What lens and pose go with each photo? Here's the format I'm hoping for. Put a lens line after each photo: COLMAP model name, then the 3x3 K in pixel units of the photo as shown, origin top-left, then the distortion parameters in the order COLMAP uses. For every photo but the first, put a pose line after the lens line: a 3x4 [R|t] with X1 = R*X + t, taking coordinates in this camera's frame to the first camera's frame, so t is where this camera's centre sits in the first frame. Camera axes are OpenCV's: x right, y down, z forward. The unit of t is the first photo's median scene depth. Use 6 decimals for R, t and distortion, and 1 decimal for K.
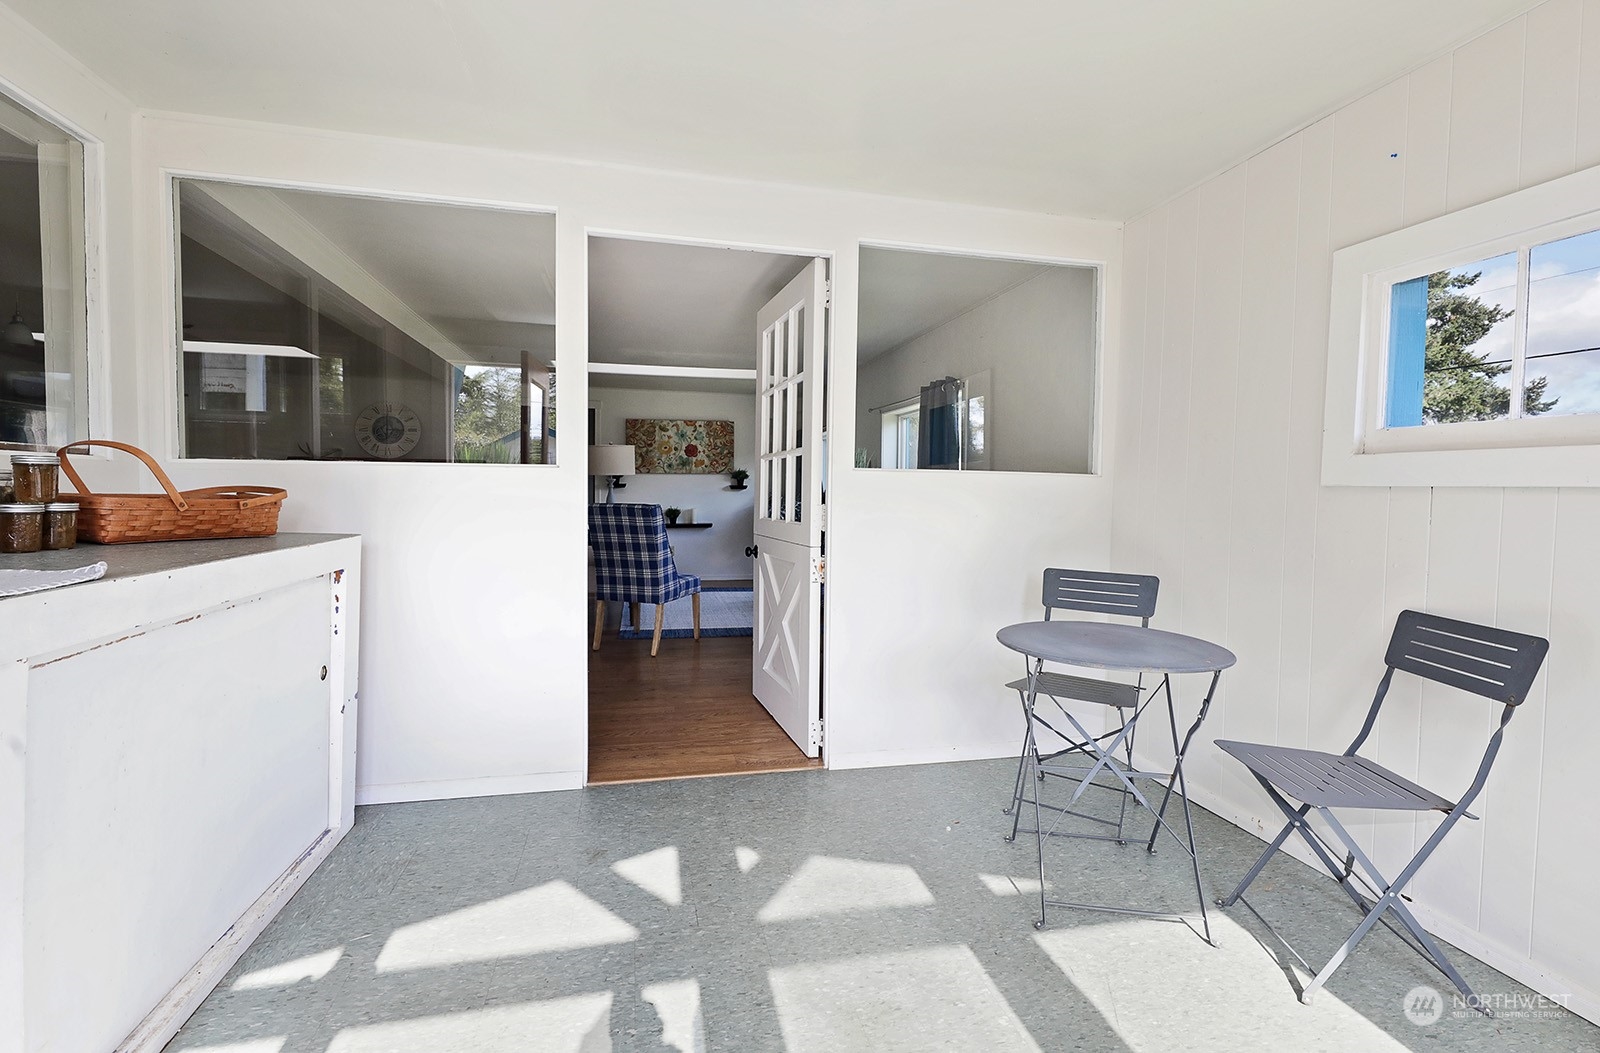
lens RADIAL K [[703.1, 0, 811.7], [0, 703.1, 512.6], [0, 0, 1]] dist [0.000999, 0.000043]
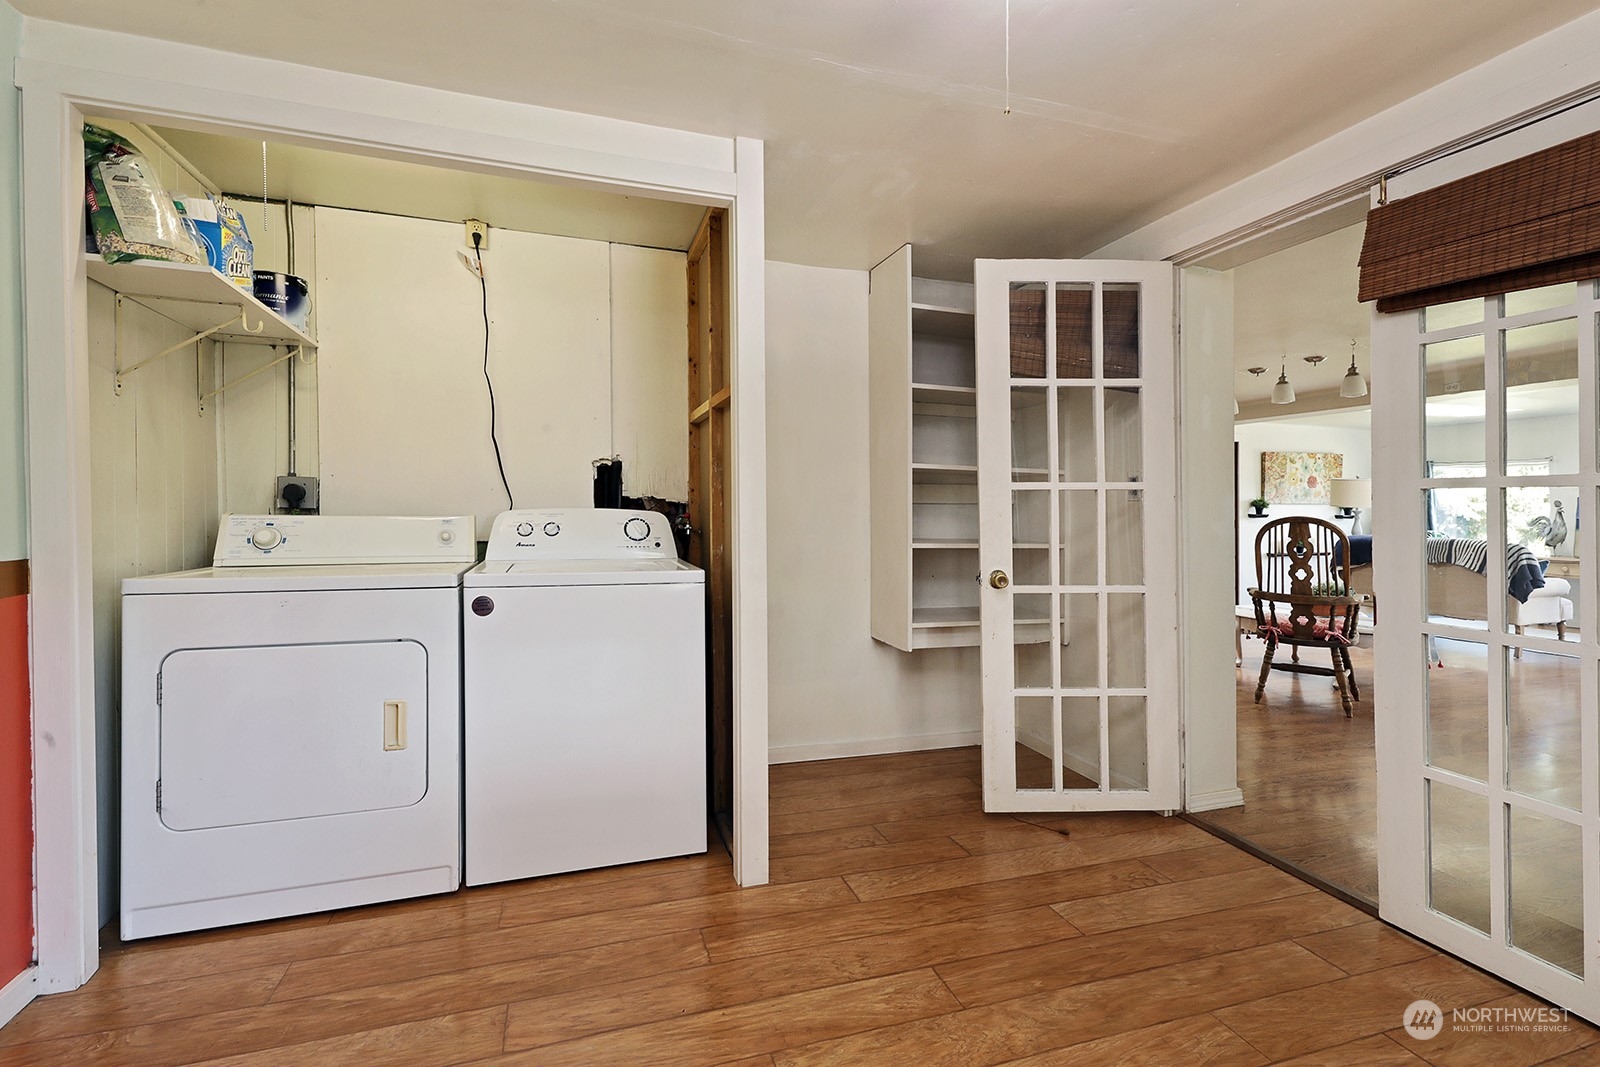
lens RADIAL K [[728.1, 0, 770.2], [0, 728.1, 500.2], [0, 0, 1]] dist [0.001562, 0.000295]
pose [[0.999261, -0.000791, 0.038442, -1.017324], [0.002489, 0.999022, -0.044155, -0.015618], [-0.038370, 0.044219, 0.998285, -0.043523]]
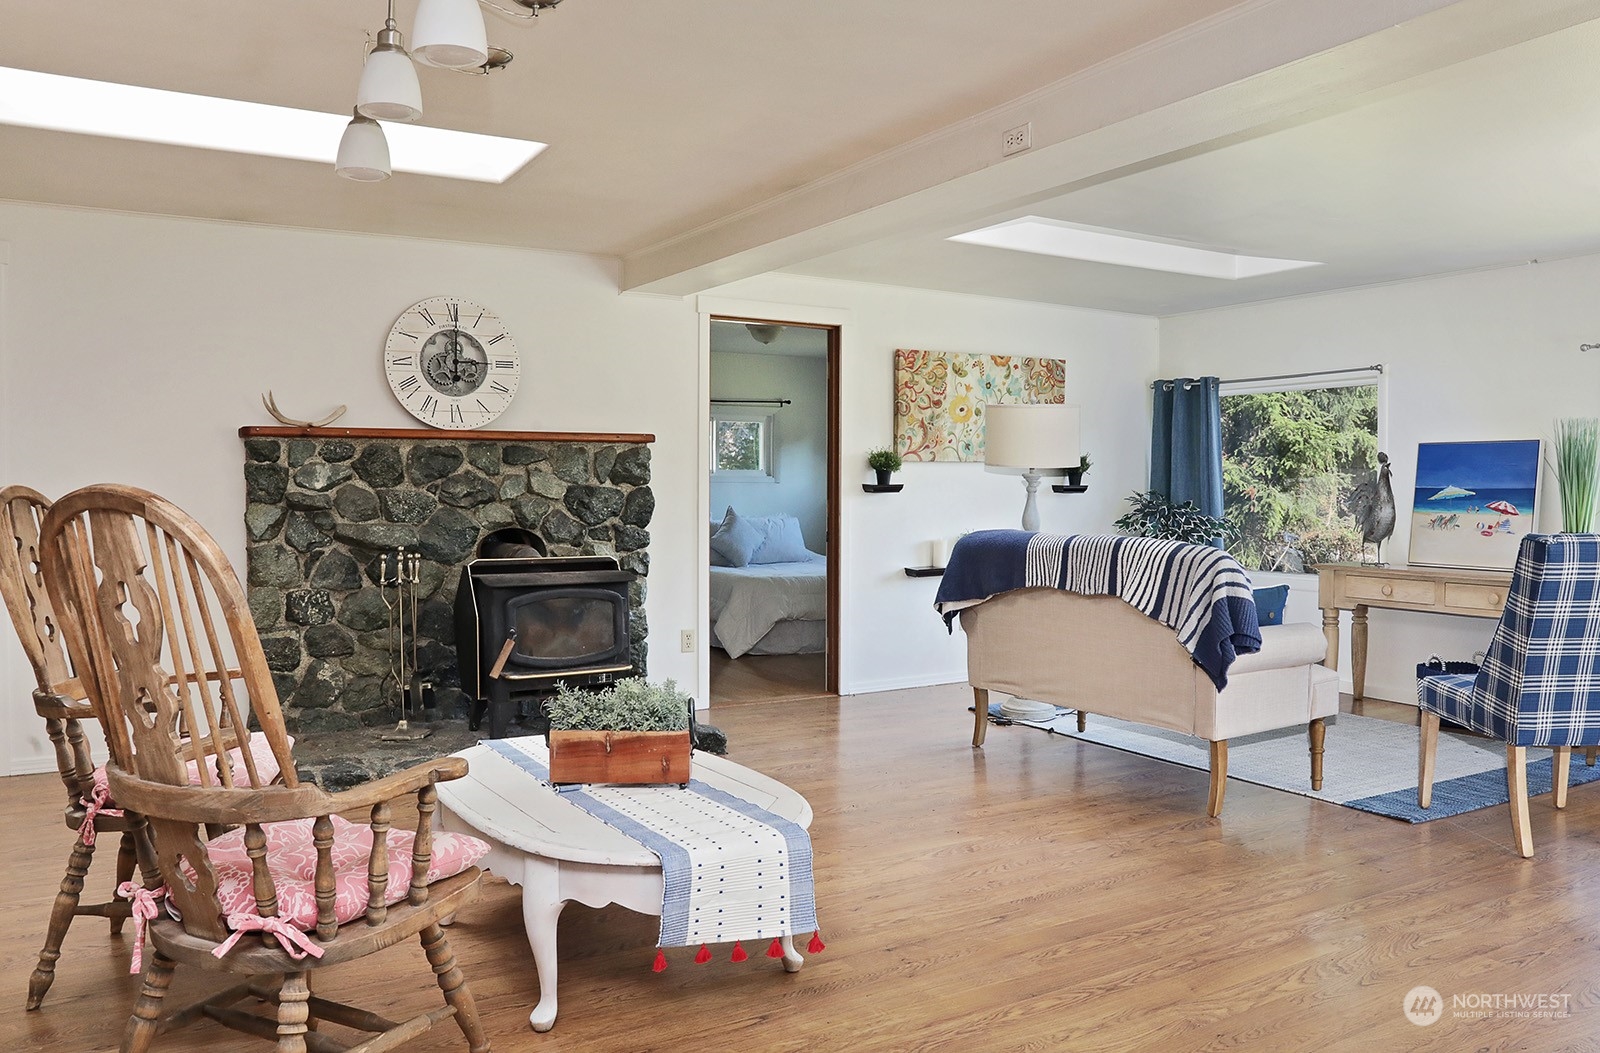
lens RADIAL K [[1222.2, 0, 802.1], [0, 1222.2, 515.3], [0, 0, 1]] dist [-0.122641, 0.116569]
pose [[0.955449, -0.016467, 0.294697, -0.562792], [0.018320, 0.999826, -0.003527, -0.017731], [-0.294588, 0.008769, 0.955584, 0.221420]]
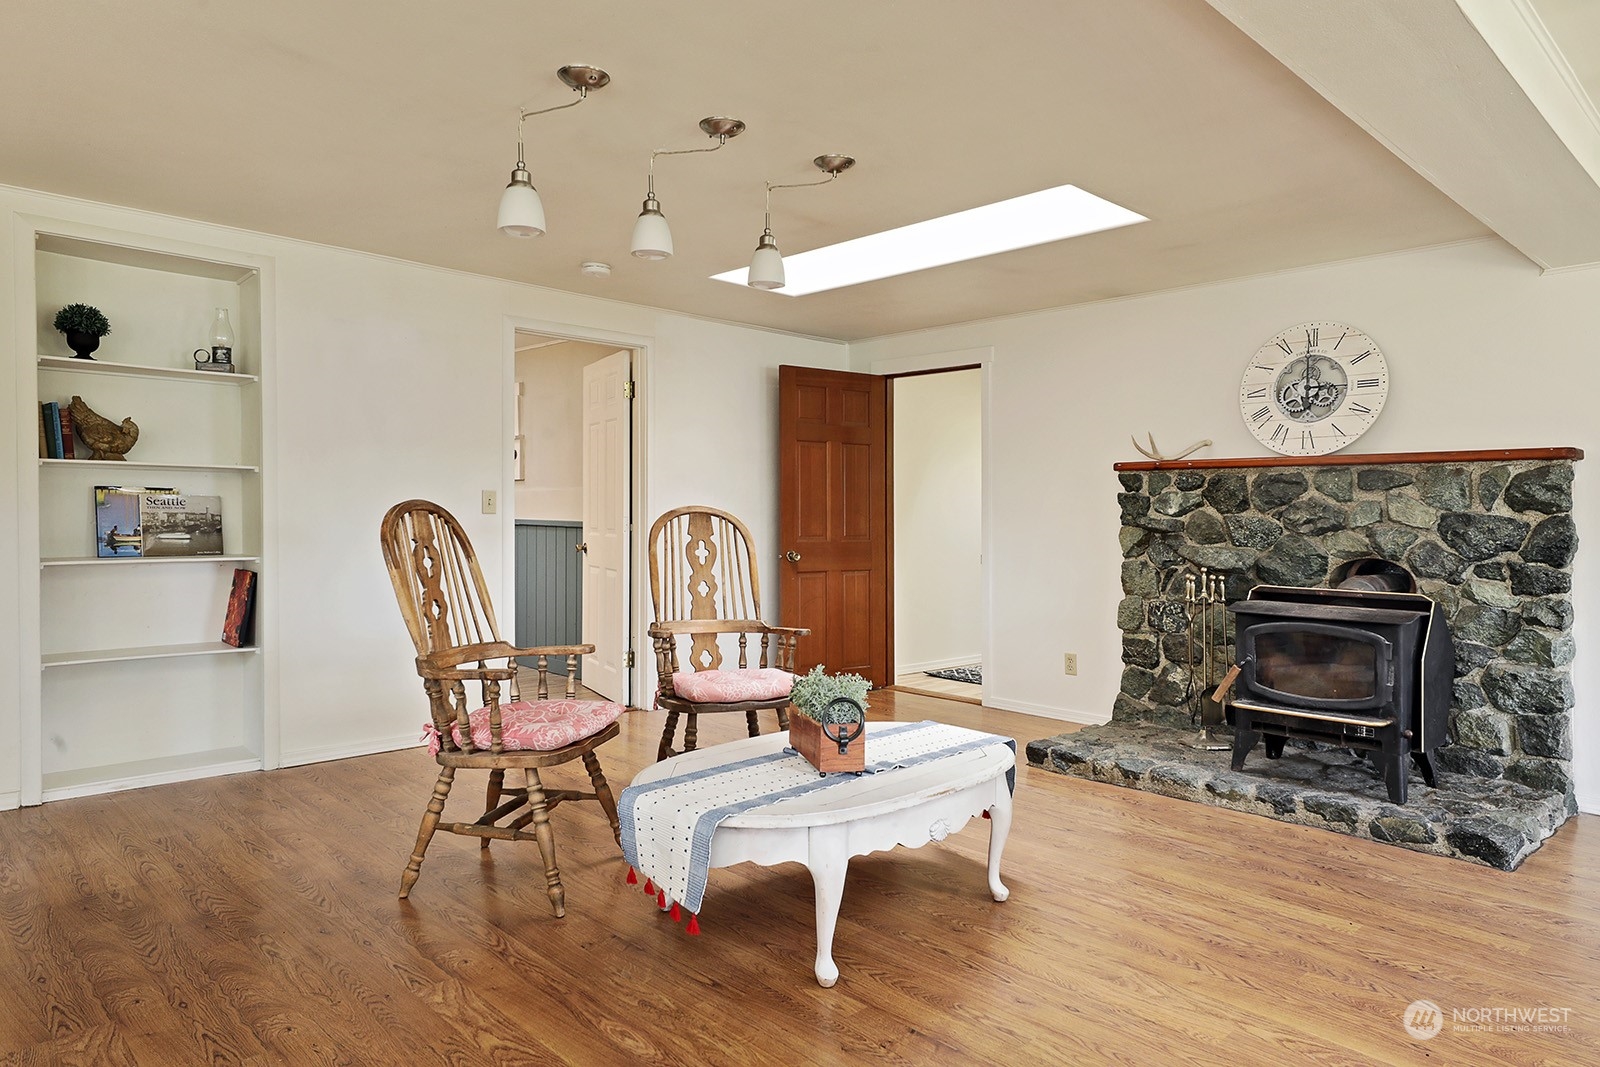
lens RADIAL K [[994.3, 0, 795.0], [0, 994.3, 512.9], [0, 0, 1]] dist [0.007252, 0.003151]
pose [[0.490321, -0.006250, -0.871520, -0.213056], [-0.032080, 0.999167, -0.025214, -0.016947], [0.870951, 0.040322, 0.489712, 0.402964]]
